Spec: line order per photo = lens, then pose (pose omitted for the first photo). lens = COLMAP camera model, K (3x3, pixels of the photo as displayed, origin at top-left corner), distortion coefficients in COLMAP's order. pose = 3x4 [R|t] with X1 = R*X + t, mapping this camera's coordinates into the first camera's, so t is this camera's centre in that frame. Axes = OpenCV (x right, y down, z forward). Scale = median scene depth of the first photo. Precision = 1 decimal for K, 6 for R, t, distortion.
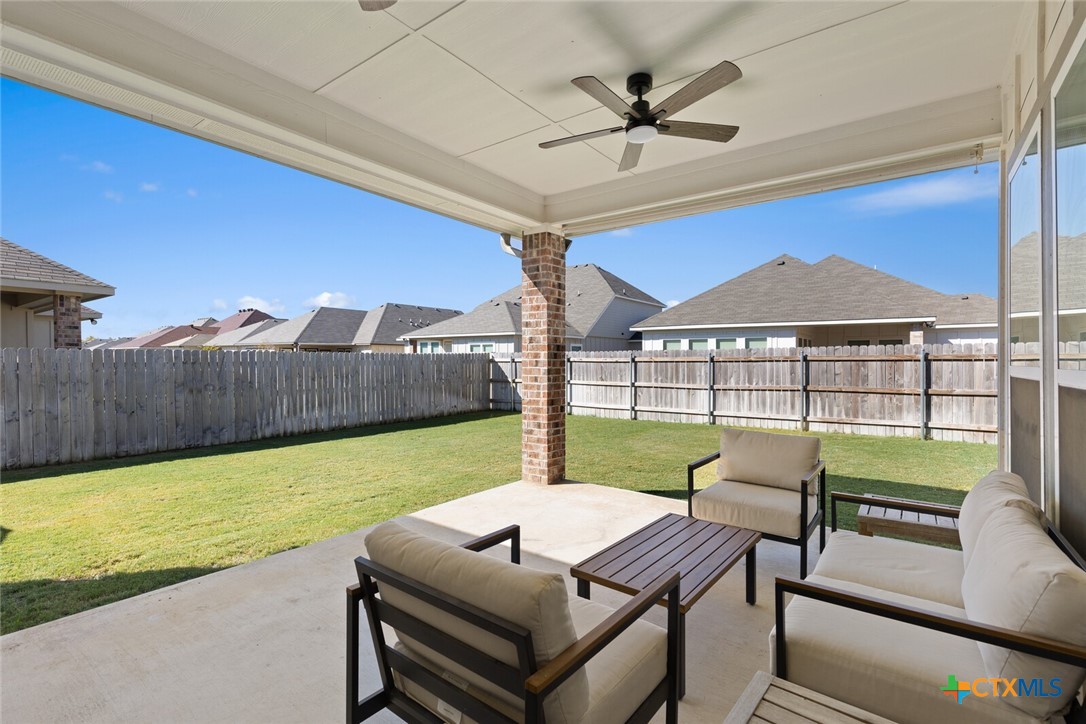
lens RADIAL K [[496.0, 0, 536.7], [0, 496.0, 362.6], [0, 0, 1]] dist [0.008883, 0.000143]
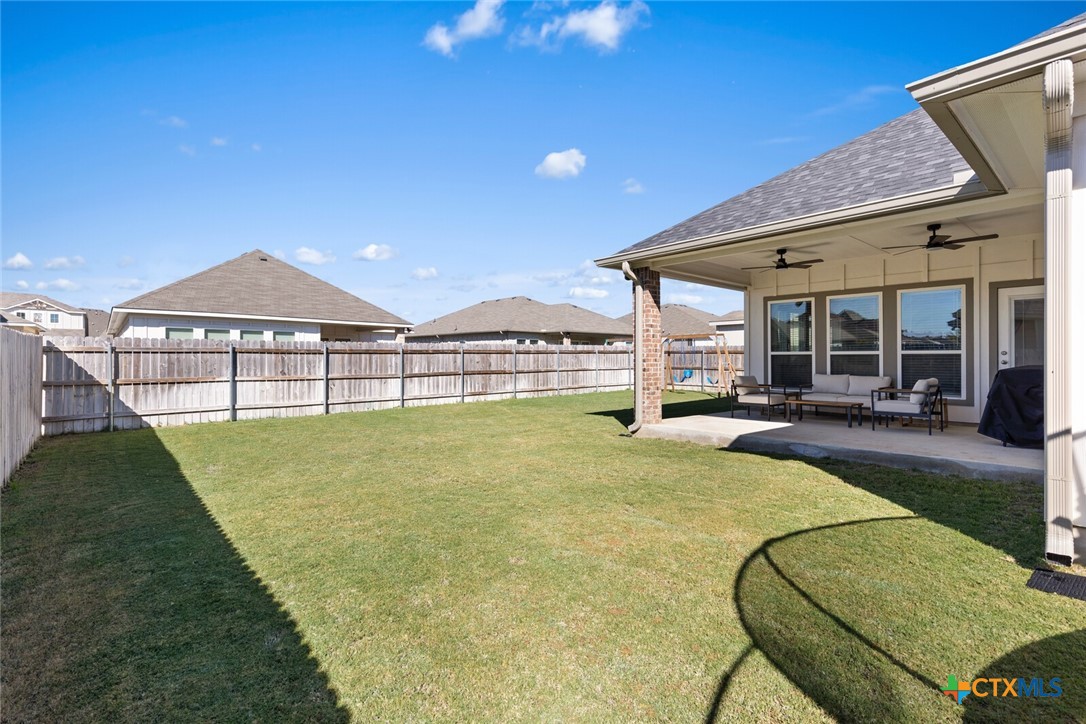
lens RADIAL K [[496.0, 0, 542.3], [0, 496.0, 355.3], [0, 0, 1]] dist [0.008883, 0.000143]
pose [[0.199943, 0.006030, 0.979789, -0.657327], [0.003104, 0.999972, -0.006788, 0.010611], [-0.979803, 0.004398, 0.199919, 0.408912]]
